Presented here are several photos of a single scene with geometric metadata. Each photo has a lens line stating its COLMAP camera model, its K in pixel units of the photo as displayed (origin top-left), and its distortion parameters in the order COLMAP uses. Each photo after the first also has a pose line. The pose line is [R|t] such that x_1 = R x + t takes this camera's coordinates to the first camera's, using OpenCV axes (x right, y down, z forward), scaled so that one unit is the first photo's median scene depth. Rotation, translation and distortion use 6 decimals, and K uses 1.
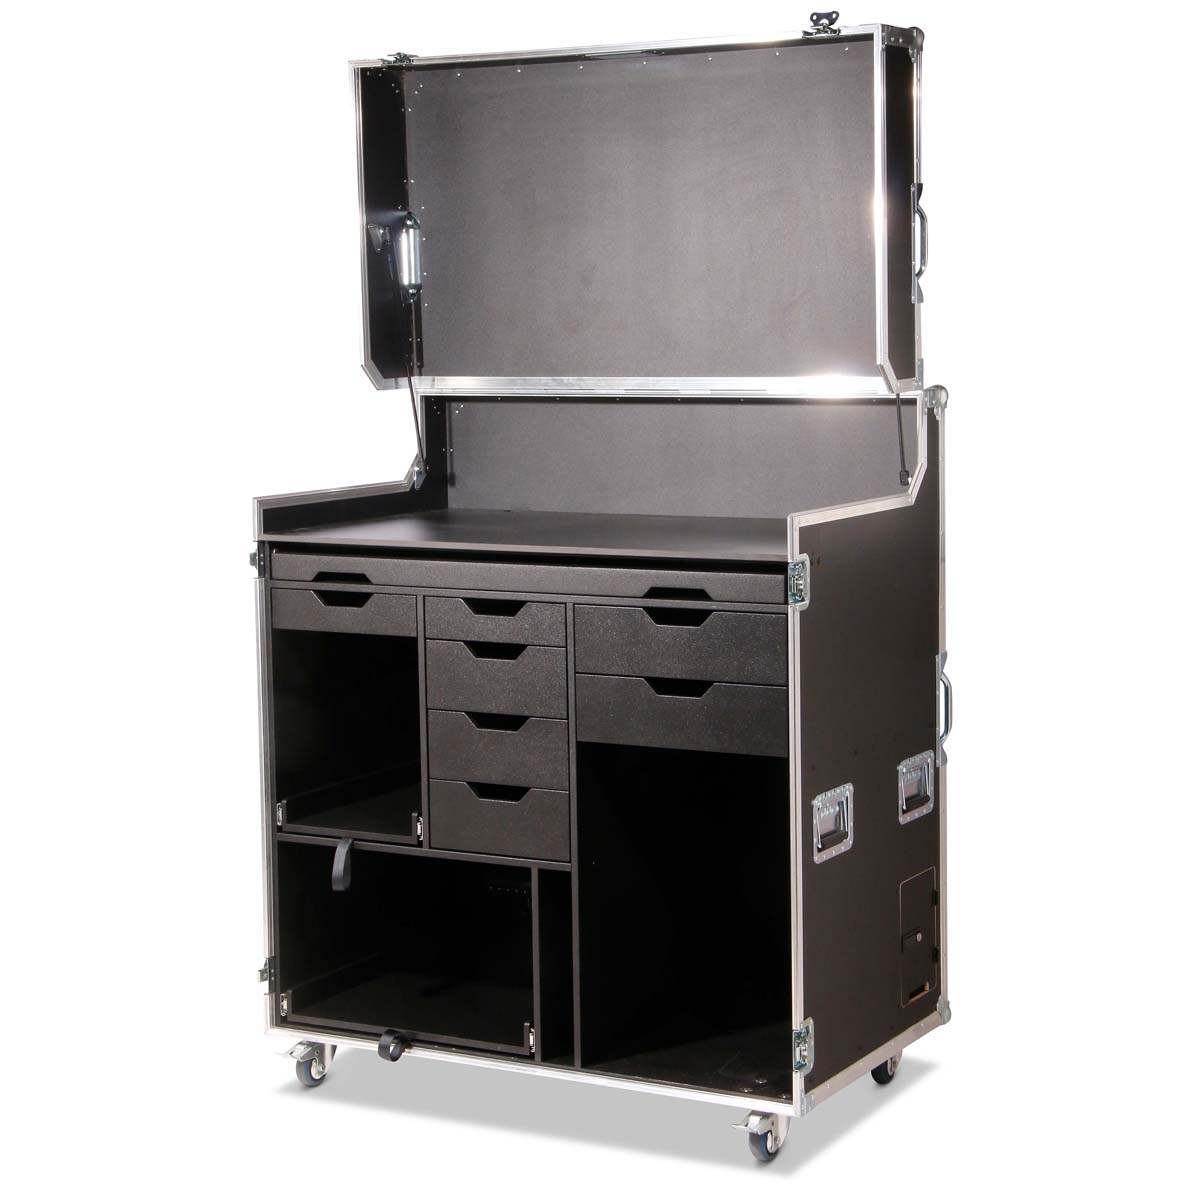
lens RADIAL K [[2609.4, 0, 632.8], [0, 2609.4, 596.1], [0, 0, 1]] dist [0.066175, 2.025180]
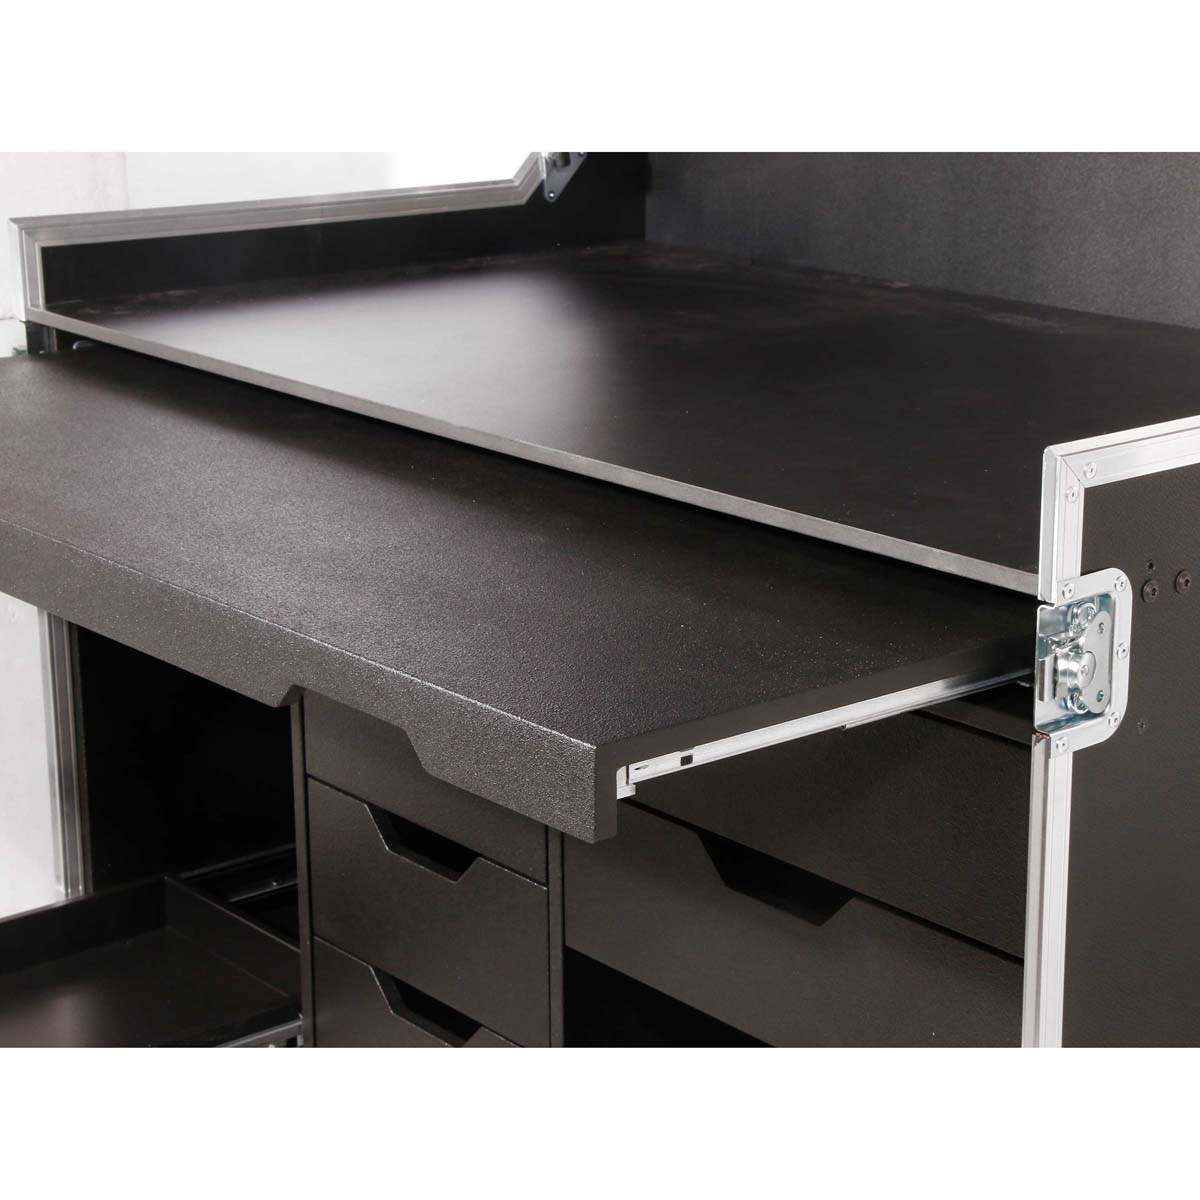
lens RADIAL K [[2609.4, 0, 632.8], [0, 2609.4, 596.1], [0, 0, 1]] dist [0.066175, 2.025180]
pose [[0.924685, 0.108922, -0.364821, 0.116134], [-0.048025, 0.983919, 0.172035, -0.057858], [0.377693, -0.141558, 0.915046, 0.643324]]
